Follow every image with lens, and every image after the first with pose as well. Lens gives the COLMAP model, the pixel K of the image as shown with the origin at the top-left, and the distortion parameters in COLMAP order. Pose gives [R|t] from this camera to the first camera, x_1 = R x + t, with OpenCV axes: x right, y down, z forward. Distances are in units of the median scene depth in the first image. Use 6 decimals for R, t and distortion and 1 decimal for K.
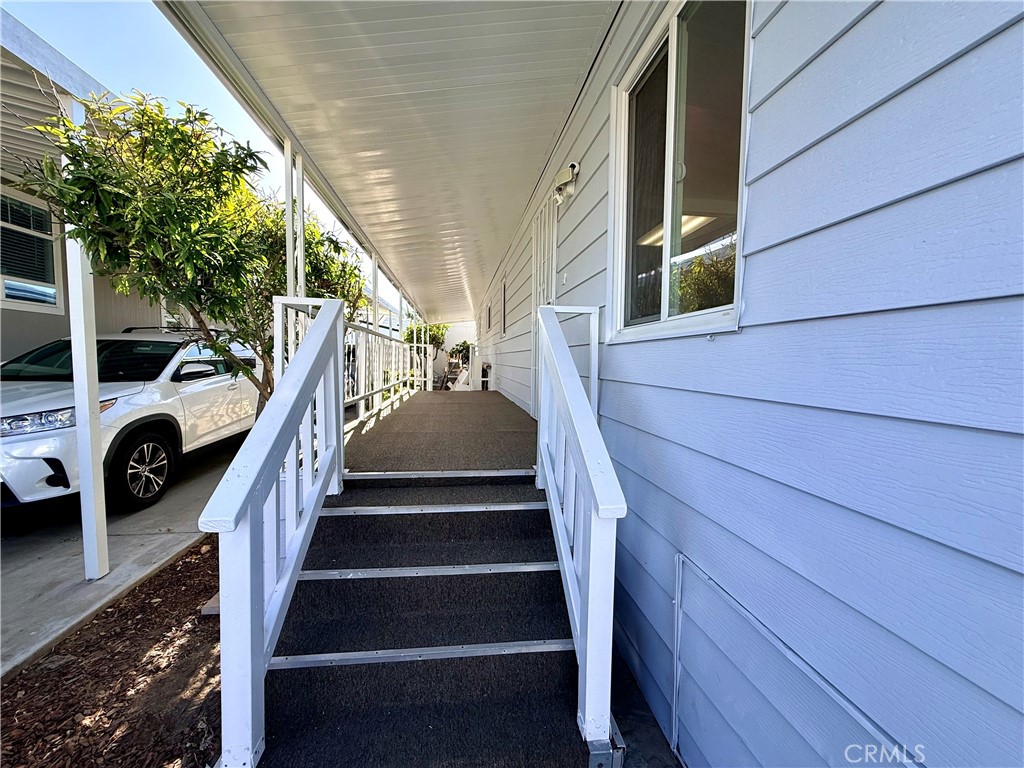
lens RADIAL K [[406.3, 0, 510.5], [0, 406.3, 380.2], [0, 0, 1]] dist [-0.000434, 0.000078]
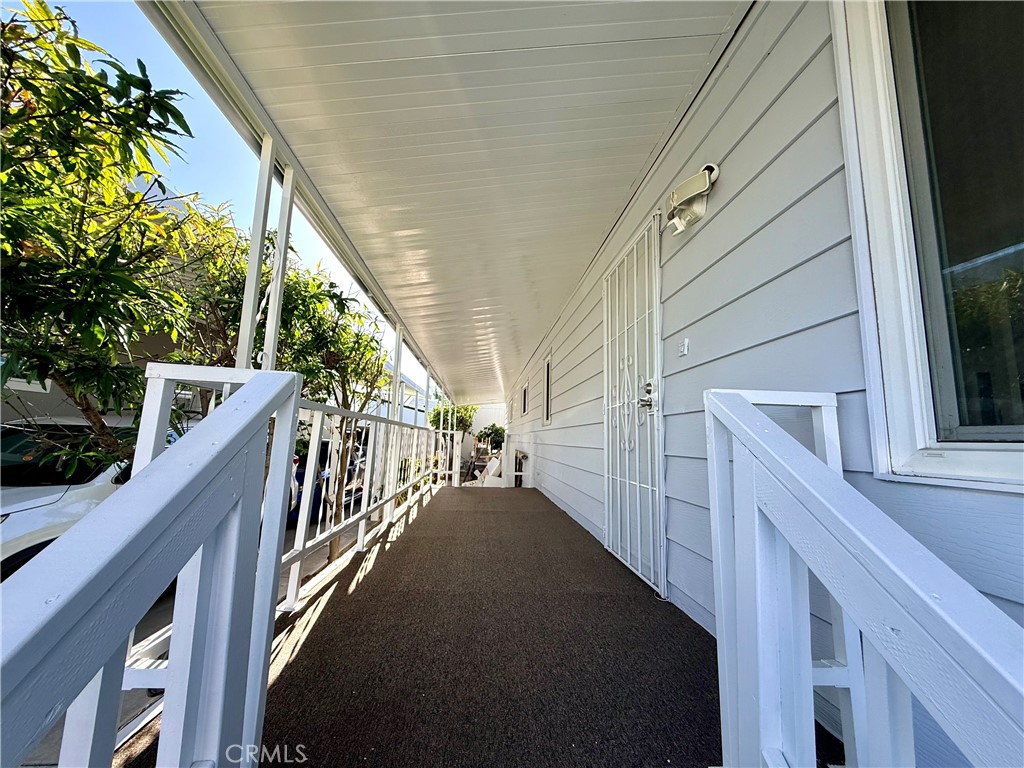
lens RADIAL K [[406.3, 0, 508.6], [0, 406.3, 382.9], [0, 0, 1]] dist [-0.000434, 0.000078]
pose [[0.997707, 0.010494, -0.066866, -0.041079], [-0.023014, 0.981643, -0.189334, -0.031187], [0.063652, 0.190438, 0.979633, 0.166222]]
